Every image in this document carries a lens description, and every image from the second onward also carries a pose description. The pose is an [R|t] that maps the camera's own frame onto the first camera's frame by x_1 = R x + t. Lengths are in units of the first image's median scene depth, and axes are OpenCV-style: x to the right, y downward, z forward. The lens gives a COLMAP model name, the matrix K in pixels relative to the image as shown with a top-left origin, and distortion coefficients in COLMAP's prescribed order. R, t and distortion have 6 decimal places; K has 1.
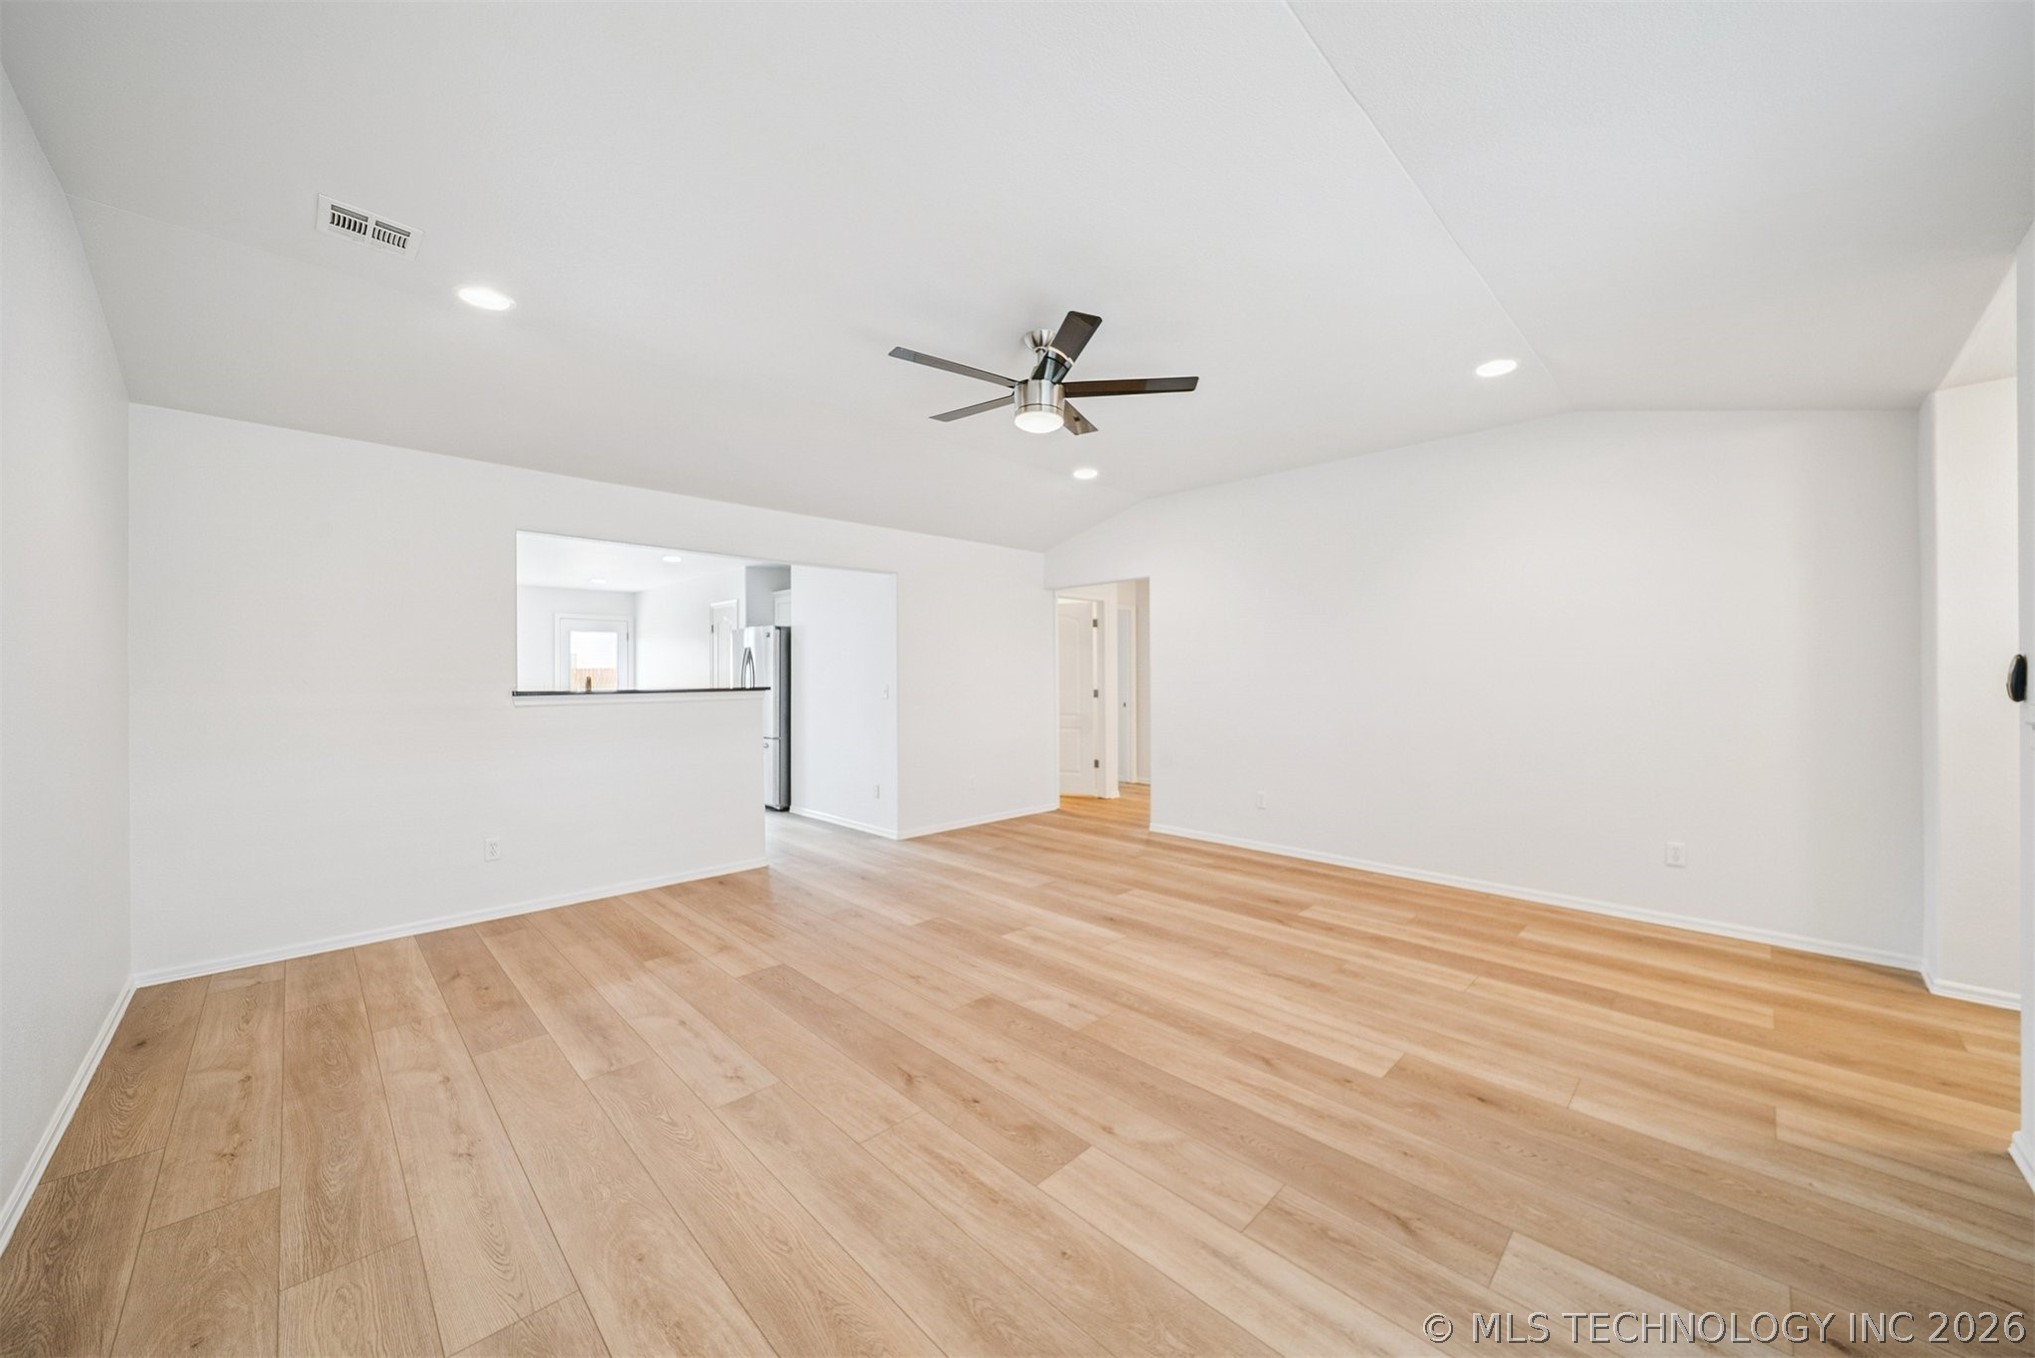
lens RADIAL K [[737.0, 0, 1015.8], [0, 737.0, 665.2], [0, 0, 1]] dist [0.000279, -0.000416]
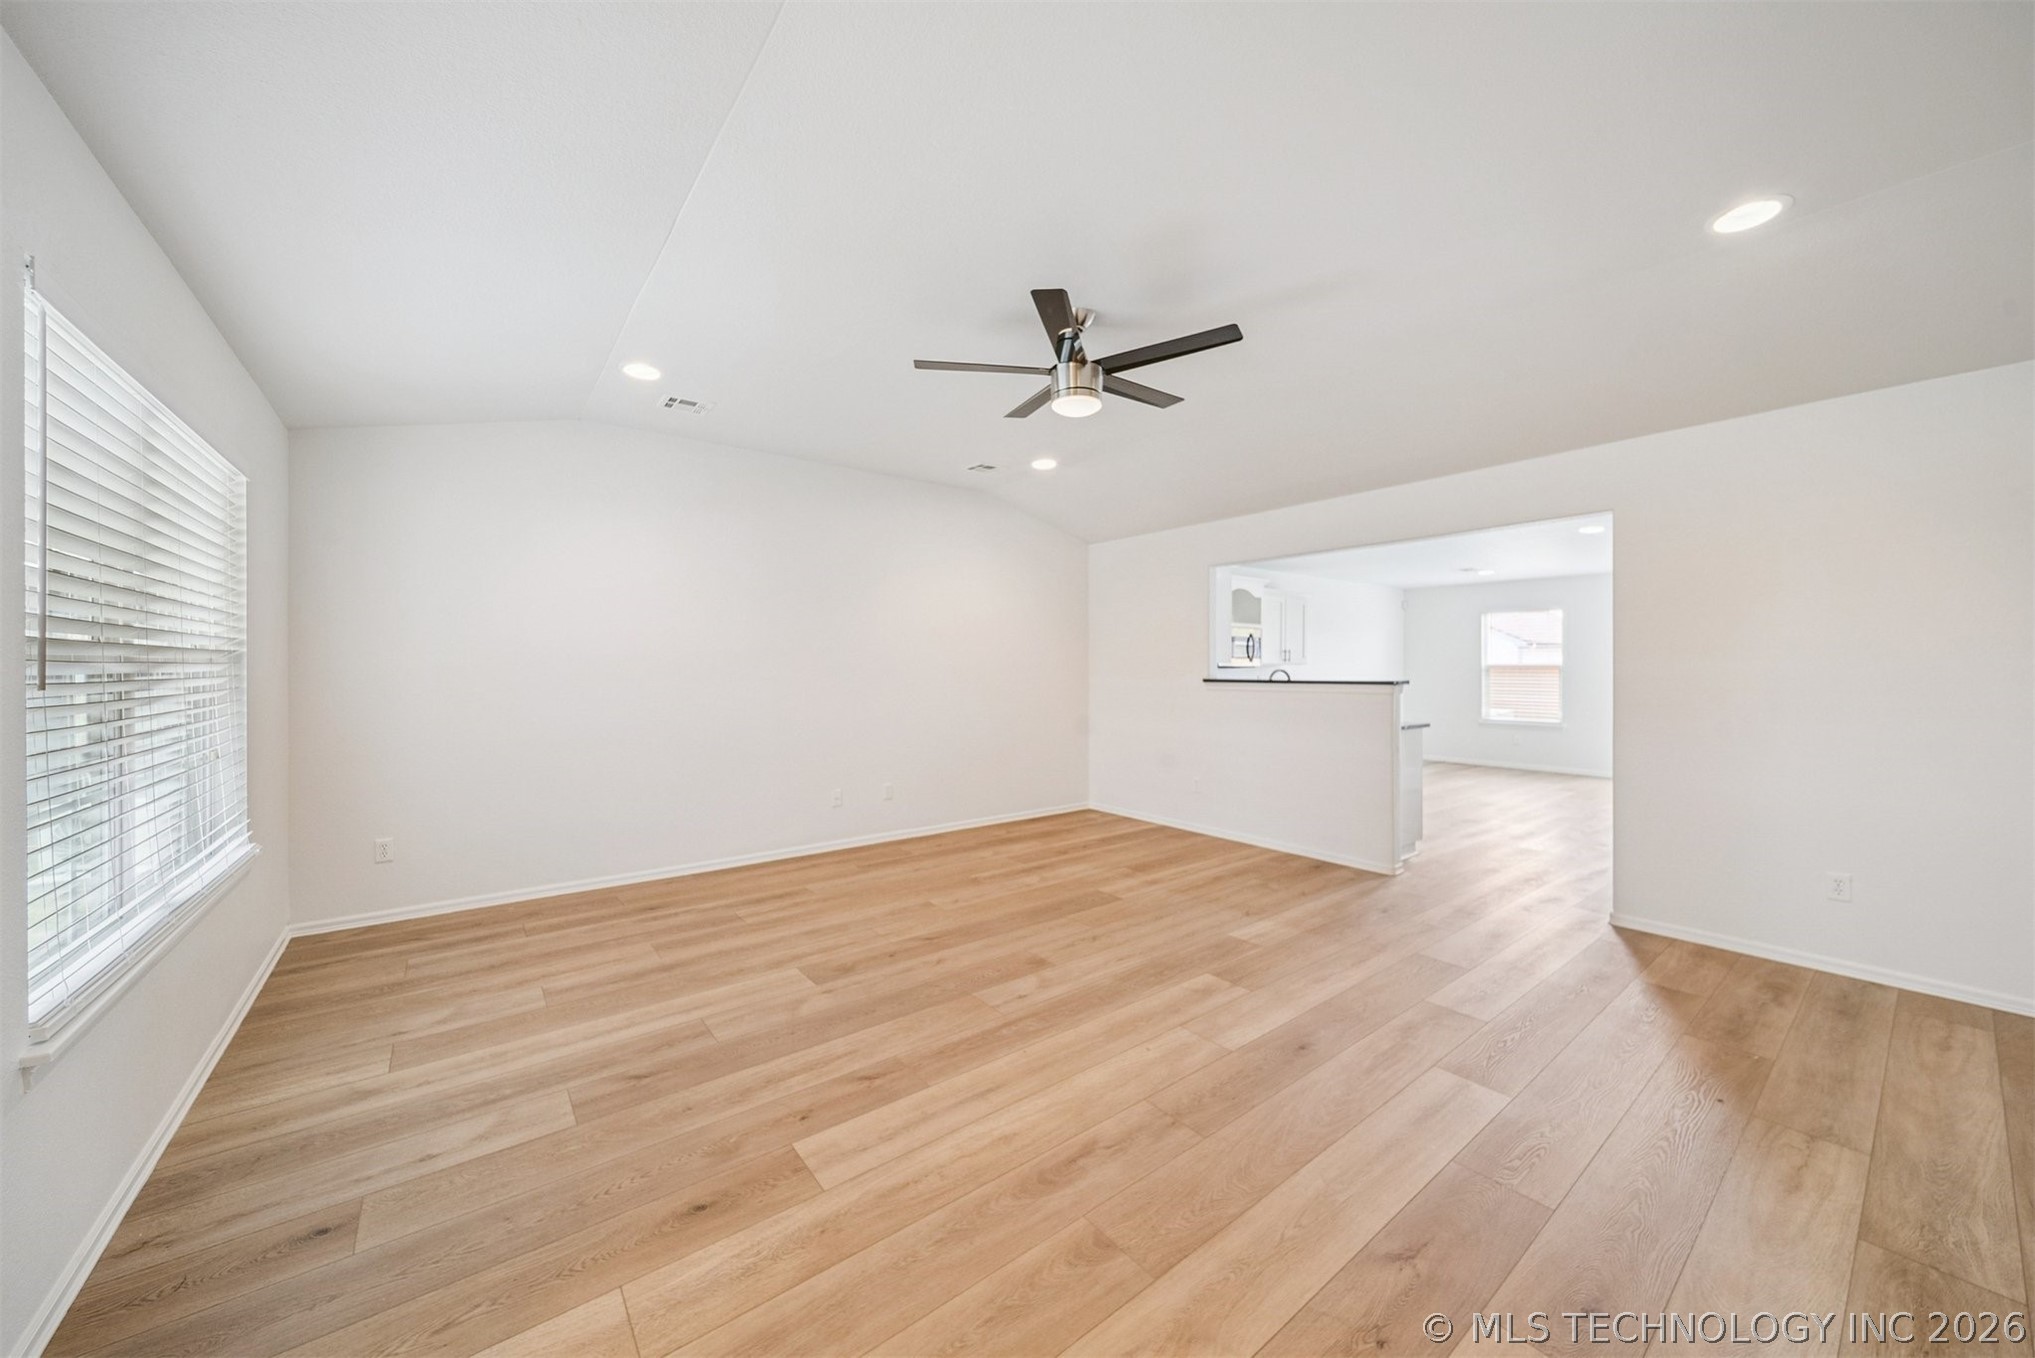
lens RADIAL K [[716.0, 0, 1013.5], [0, 716.0, 671.8], [0, 0, 1]] dist [0.001377, 0.000096]
pose [[-0.118605, 0.007913, -0.992910, 1.199486], [0.012659, 0.999899, 0.006456, 0.012794], [0.992861, -0.011804, -0.118693, 1.271013]]
